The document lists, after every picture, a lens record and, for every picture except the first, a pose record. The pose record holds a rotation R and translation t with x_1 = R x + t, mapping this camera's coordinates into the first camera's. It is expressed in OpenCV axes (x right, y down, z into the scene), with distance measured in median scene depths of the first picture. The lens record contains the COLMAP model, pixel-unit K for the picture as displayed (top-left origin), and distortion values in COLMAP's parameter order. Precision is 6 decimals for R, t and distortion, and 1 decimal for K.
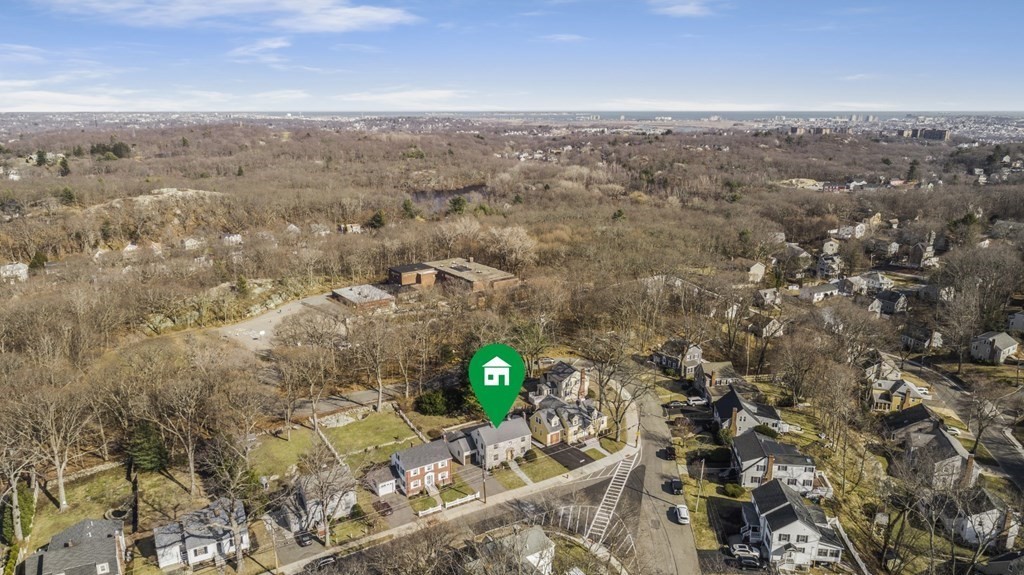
lens RADIAL K [[689.1, 0, 510.1], [0, 689.1, 288.0], [0, 0, 1]] dist [-0.008559, 0.003472]
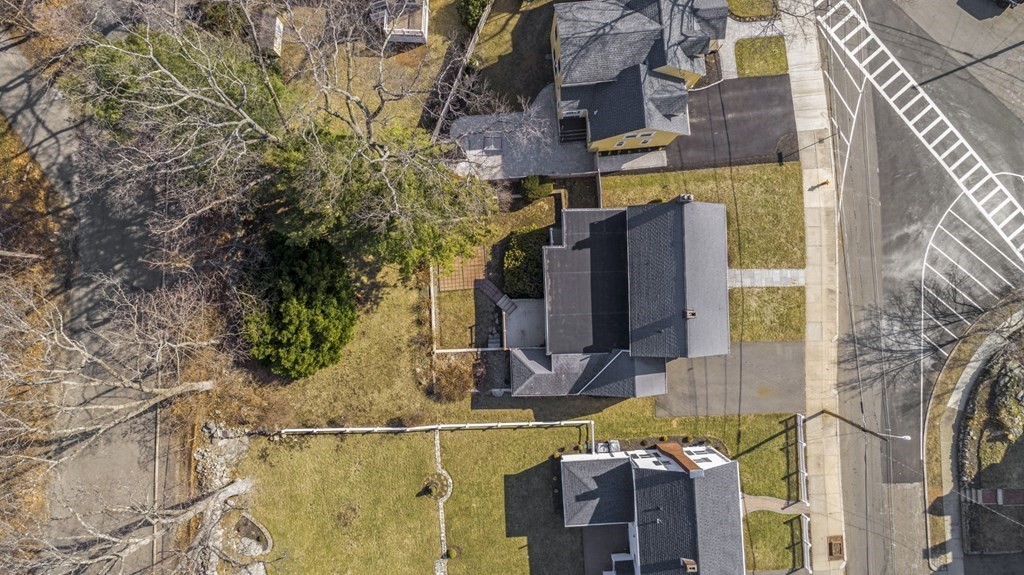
lens RADIAL K [[689.1, 0, 510.1], [0, 689.1, 288.0], [0, 0, 1]] dist [-0.008559, 0.003472]
pose [[0.475896, -0.879014, 0.029278, -0.063774], [0.208845, 0.145280, 0.967097, -0.132251], [-0.854346, -0.454123, 0.252716, 0.939700]]
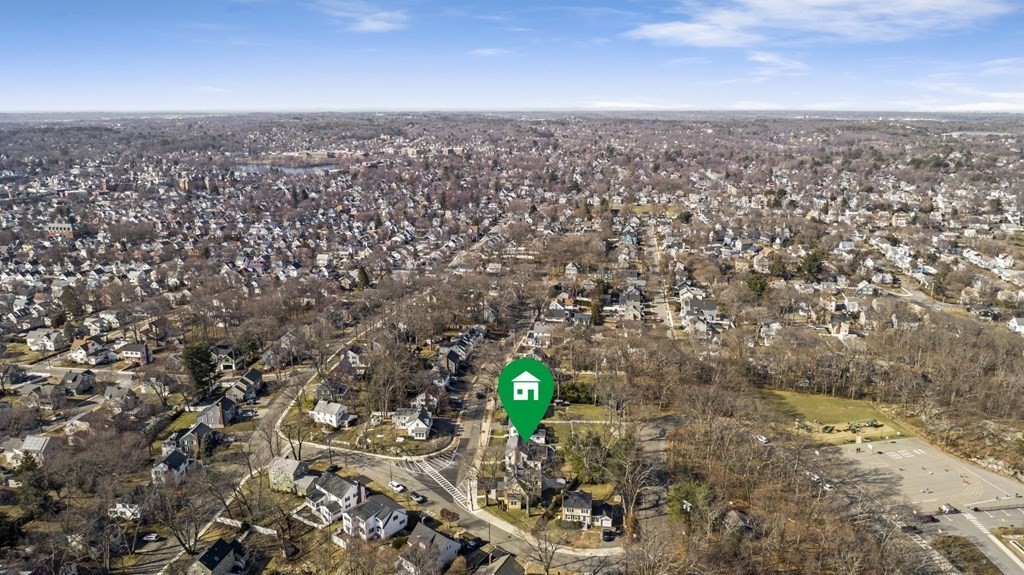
lens RADIAL K [[689.1, 0, 510.1], [0, 689.1, 288.0], [0, 0, 1]] dist [-0.008559, 0.003472]
pose [[-0.557687, 0.217534, -0.801039, 1.088666], [-0.215681, 0.893923, 0.392916, -0.667681], [0.801540, 0.391894, -0.451612, 1.469294]]
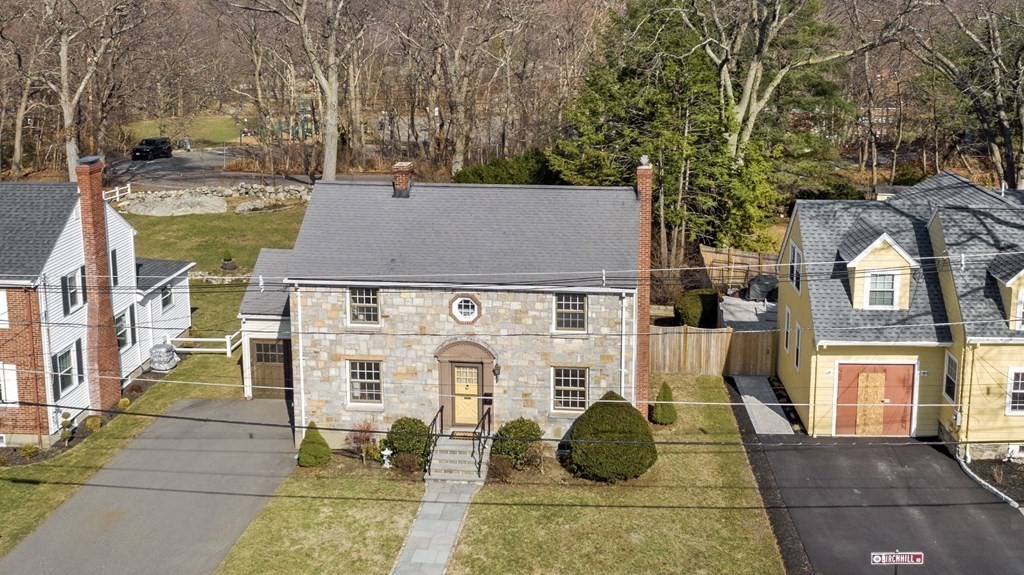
lens RADIAL K [[1141.1, 0, 563.1], [0, 1141.1, 177.0], [0, 0, 1]] dist [-0.004655, -0.001905]
pose [[0.821665, 0.100117, -0.561109, 0.142277], [-0.155481, 0.986487, -0.051664, 0.194153], [0.548354, 0.129692, 0.826128, 0.756546]]
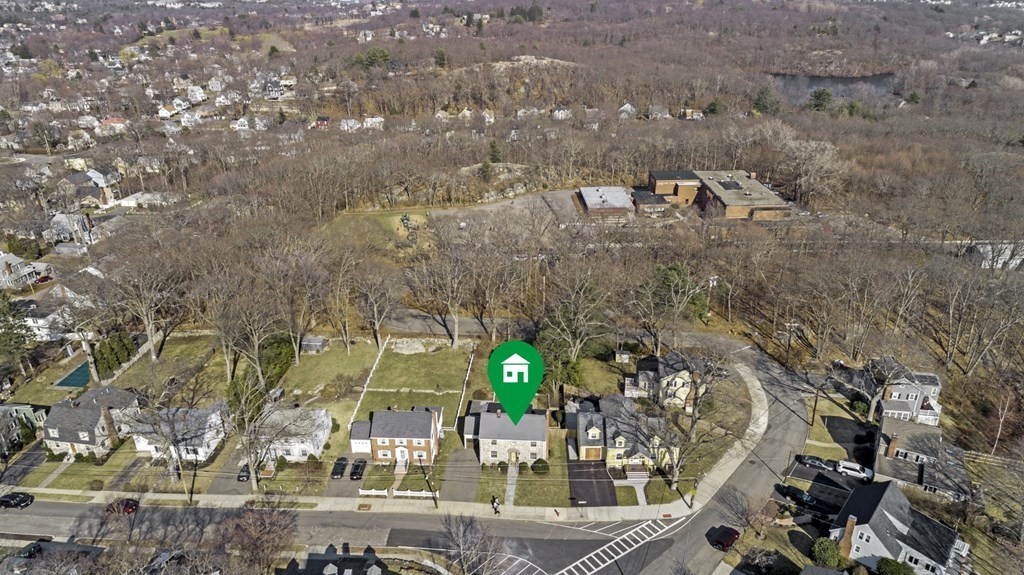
lens RADIAL K [[689.1, 0, 510.1], [0, 689.1, 288.0], [0, 0, 1]] dist [-0.008559, 0.003472]
pose [[0.824893, 0.235129, -0.514067, 0.334198], [-0.140083, 0.966050, 0.217079, -0.106453], [0.547656, -0.107055, 0.829826, 0.347642]]
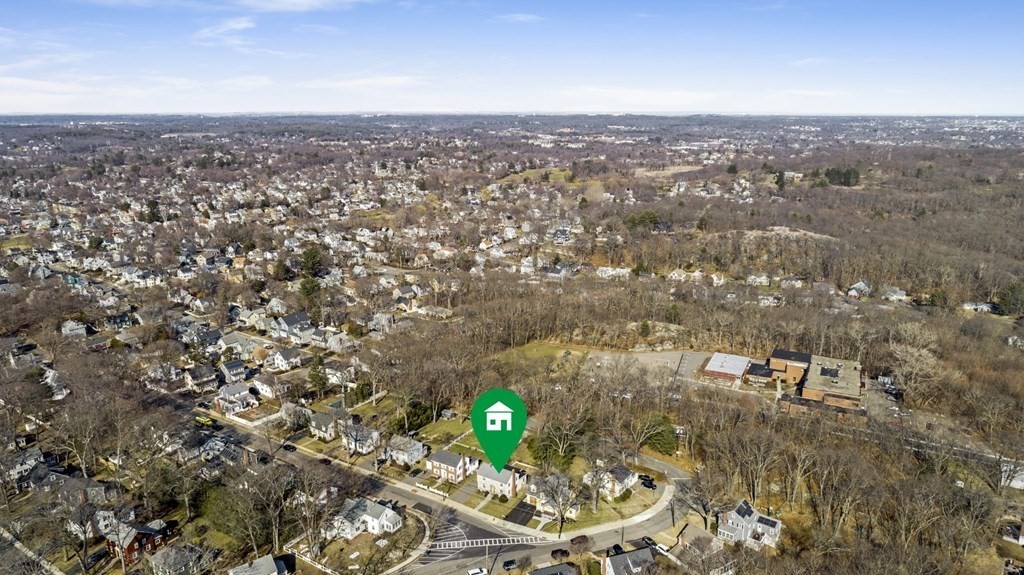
lens RADIAL K [[689.1, 0, 510.1], [0, 689.1, 288.0], [0, 0, 1]] dist [-0.008559, 0.003472]
pose [[0.452177, 0.230059, -0.861748, 1.109074], [-0.231271, 0.963360, 0.135834, -0.354685], [0.861423, 0.137876, 0.488815, 0.245861]]
